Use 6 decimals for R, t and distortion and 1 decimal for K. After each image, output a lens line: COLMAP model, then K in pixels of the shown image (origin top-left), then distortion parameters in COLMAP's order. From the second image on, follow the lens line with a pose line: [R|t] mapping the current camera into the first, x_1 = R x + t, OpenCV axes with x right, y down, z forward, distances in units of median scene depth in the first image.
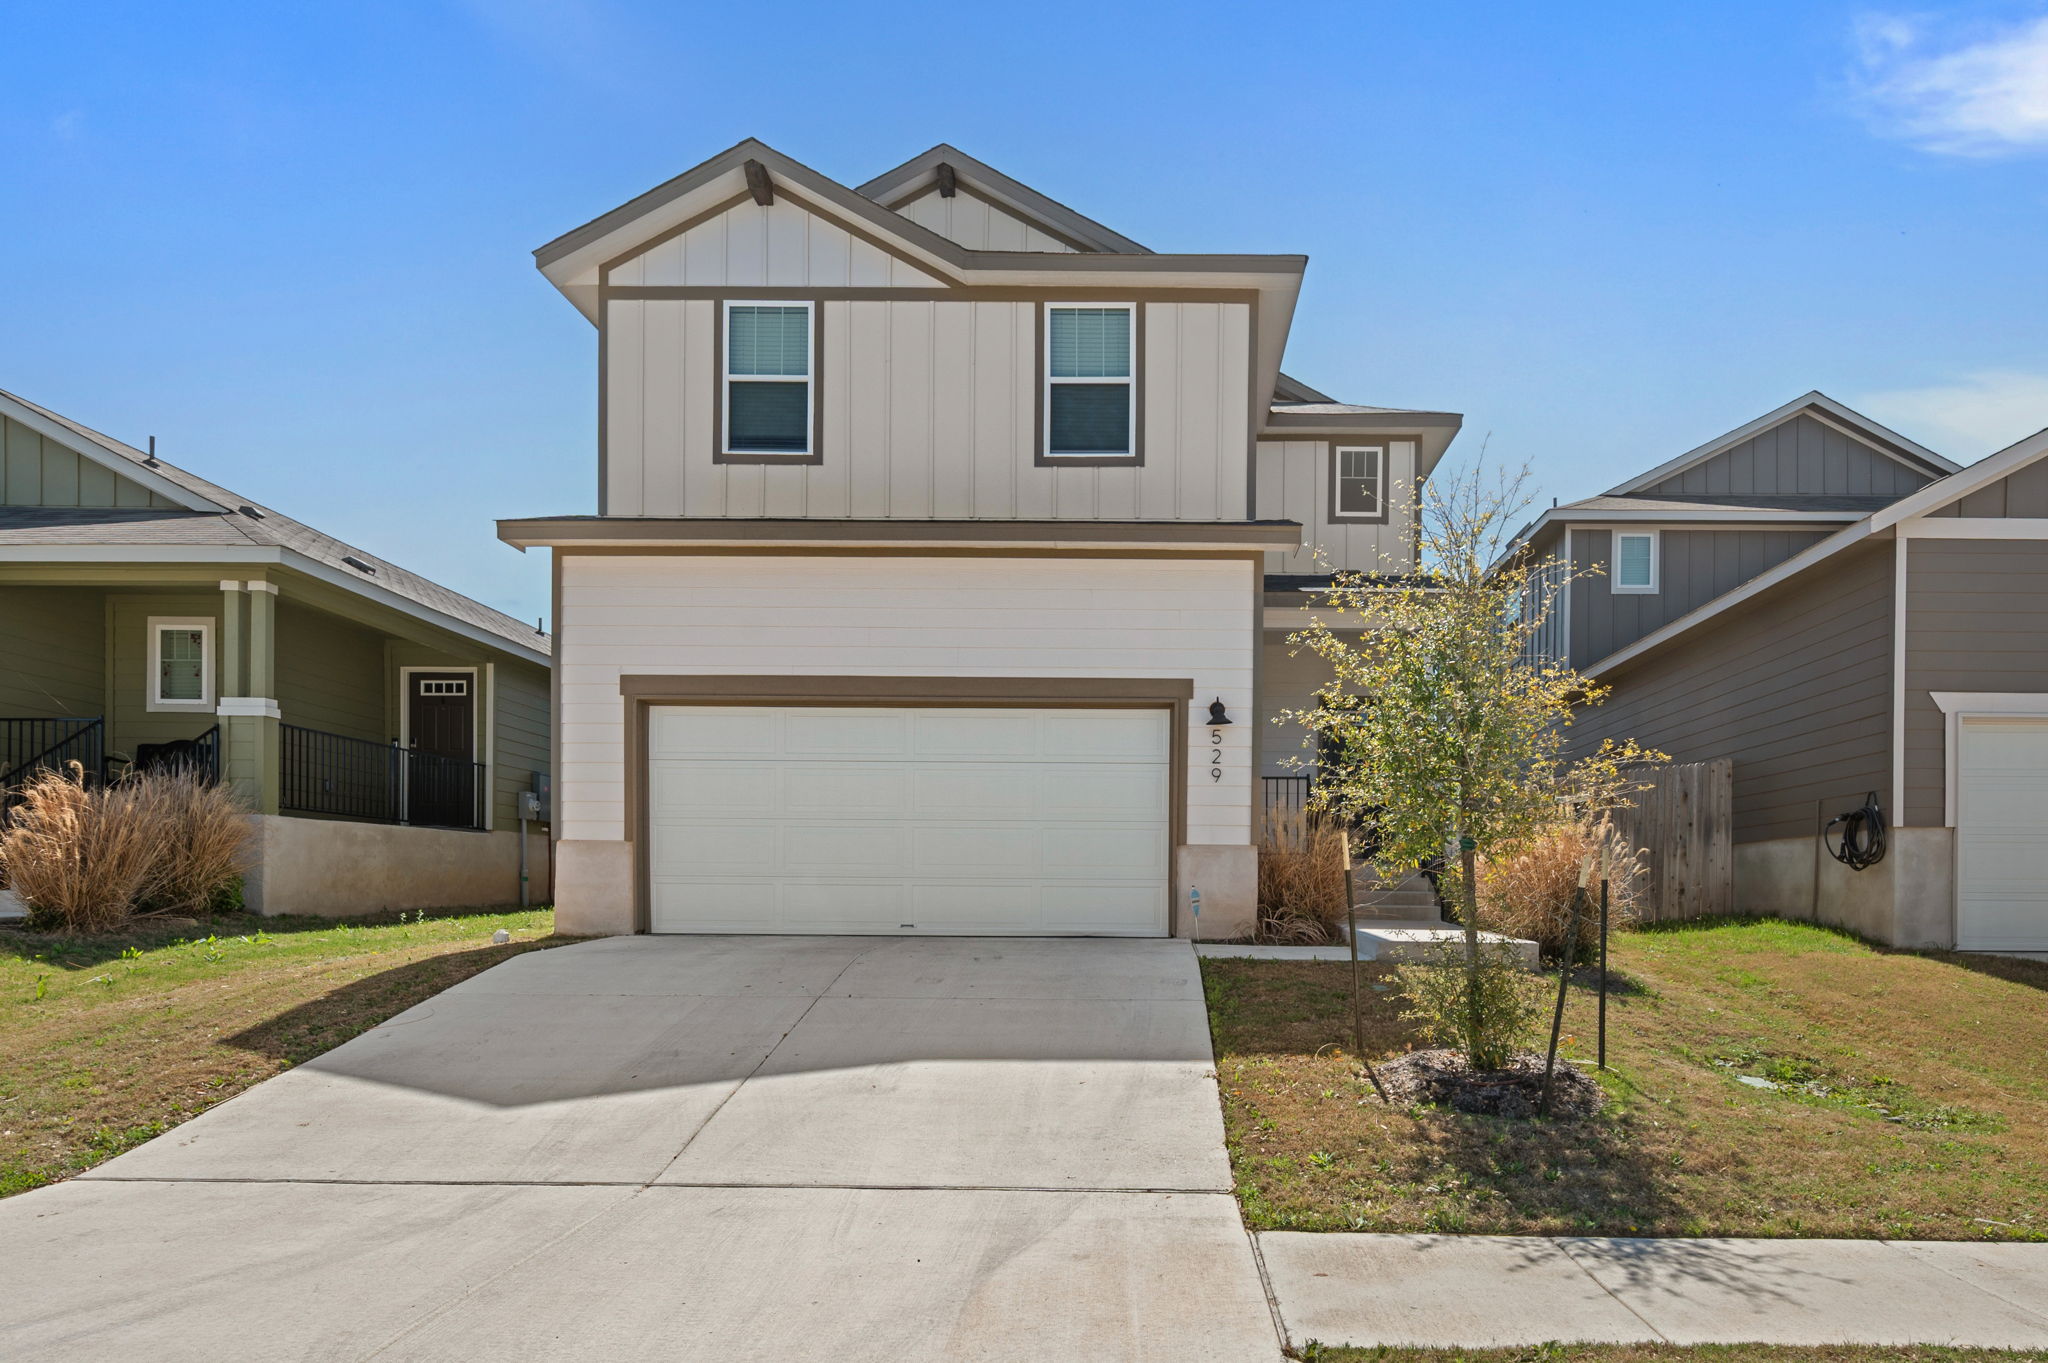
lens RADIAL K [[814.6, 0, 1023.6], [0, 814.6, 599.5], [0, 0, 1]] dist [-0.000106, 0.000233]
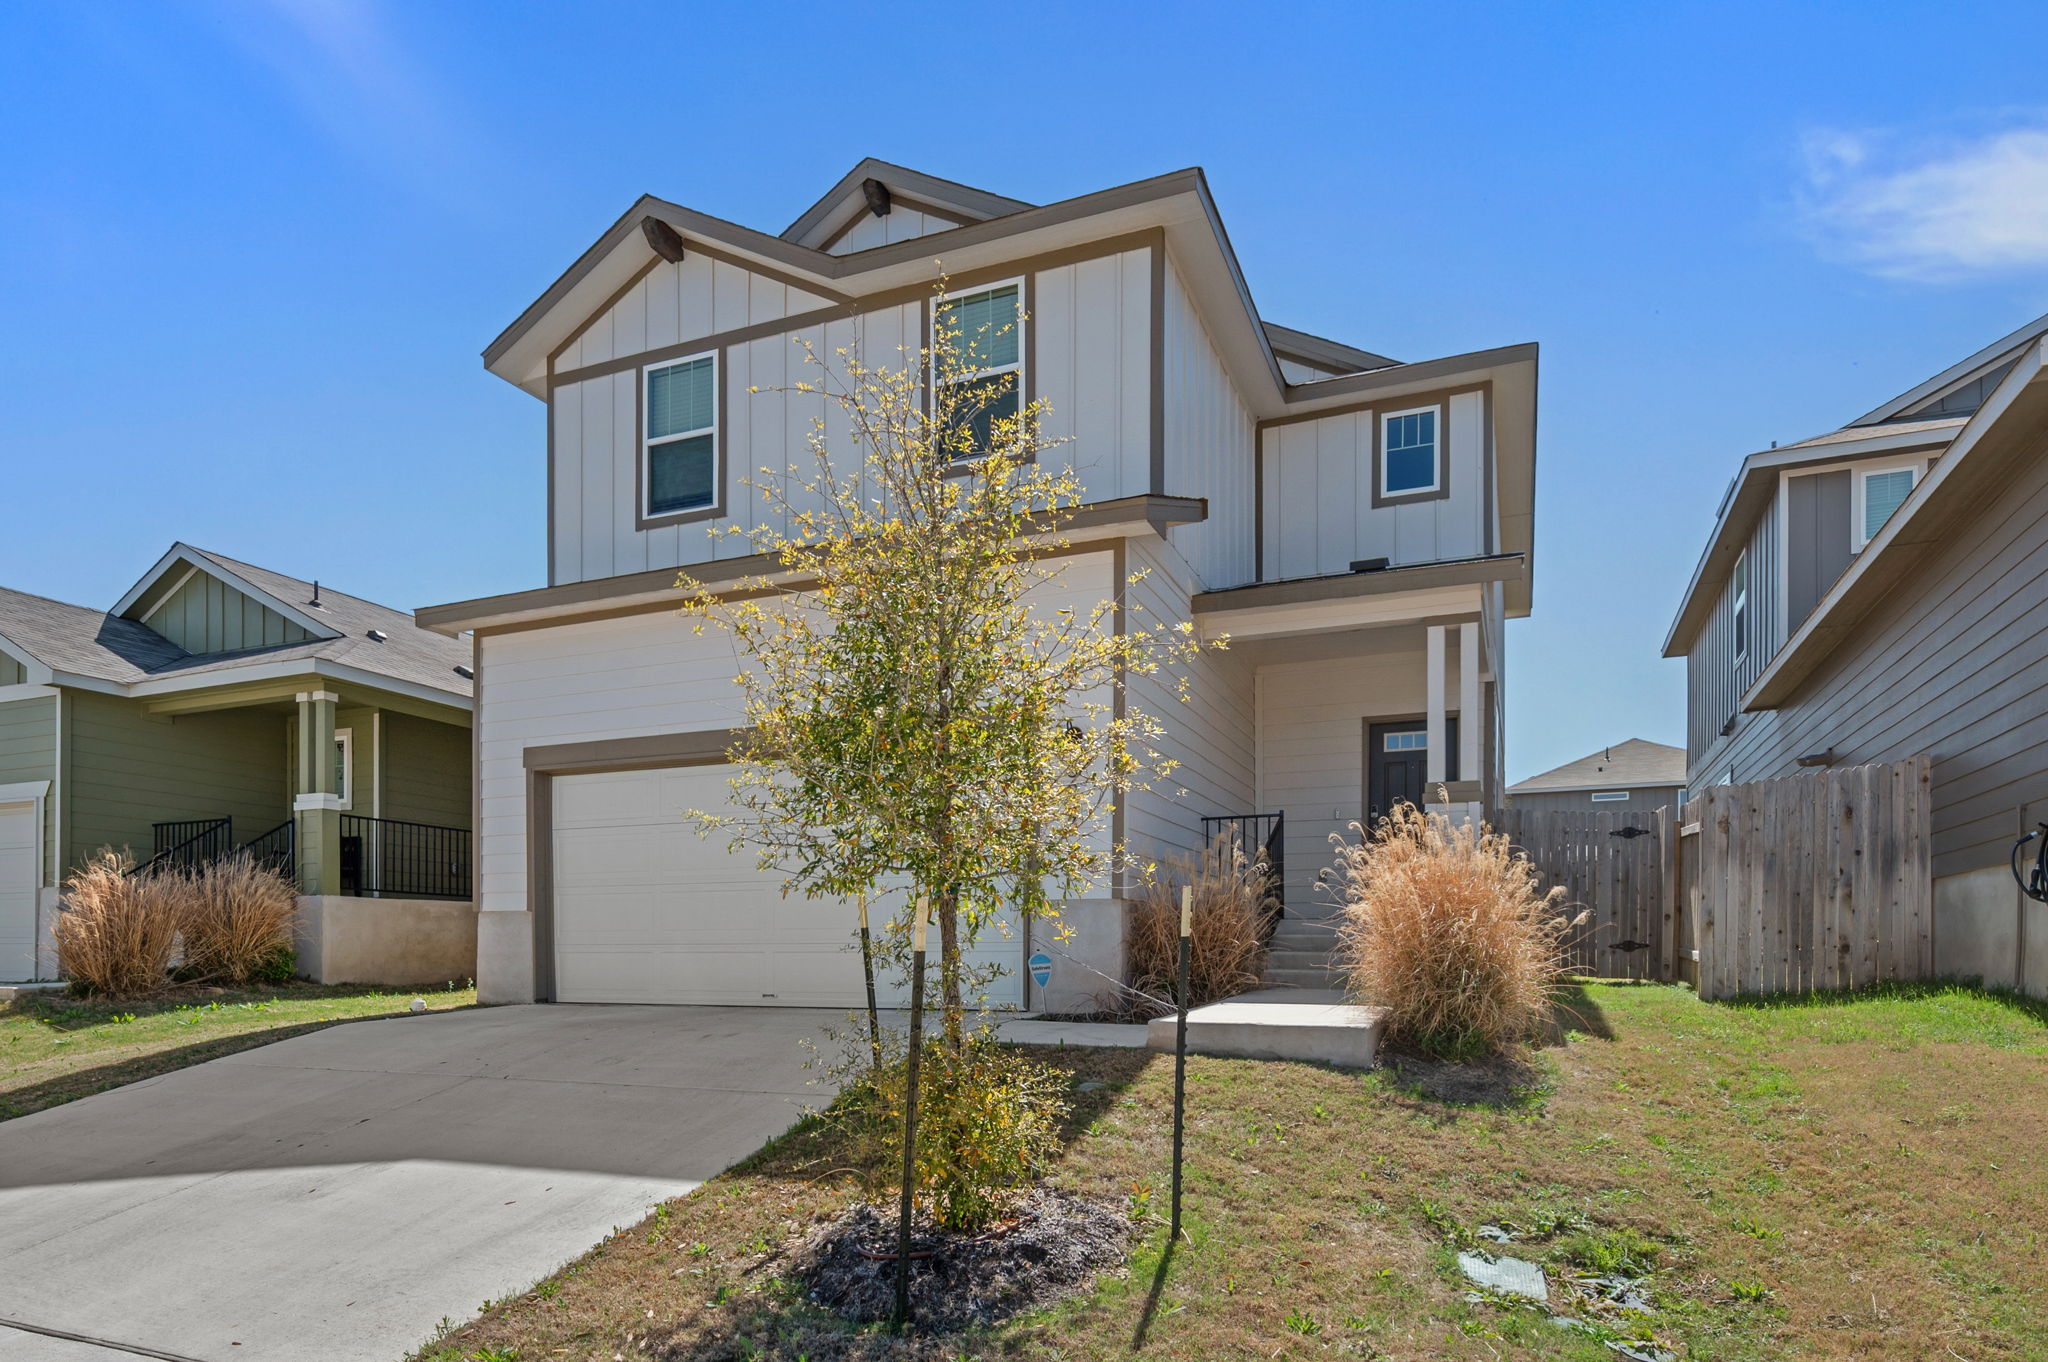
lens RADIAL K [[820.3, 0, 1024.0], [0, 820.3, 681.0], [0, 0, 1]] dist [0.000233, -0.000318]
pose [[0.964034, -0.092612, -0.249122, 0.304462], [0.097989, 0.995145, 0.009242, 0.051517], [0.247056, -0.033321, 0.968428, 0.143740]]
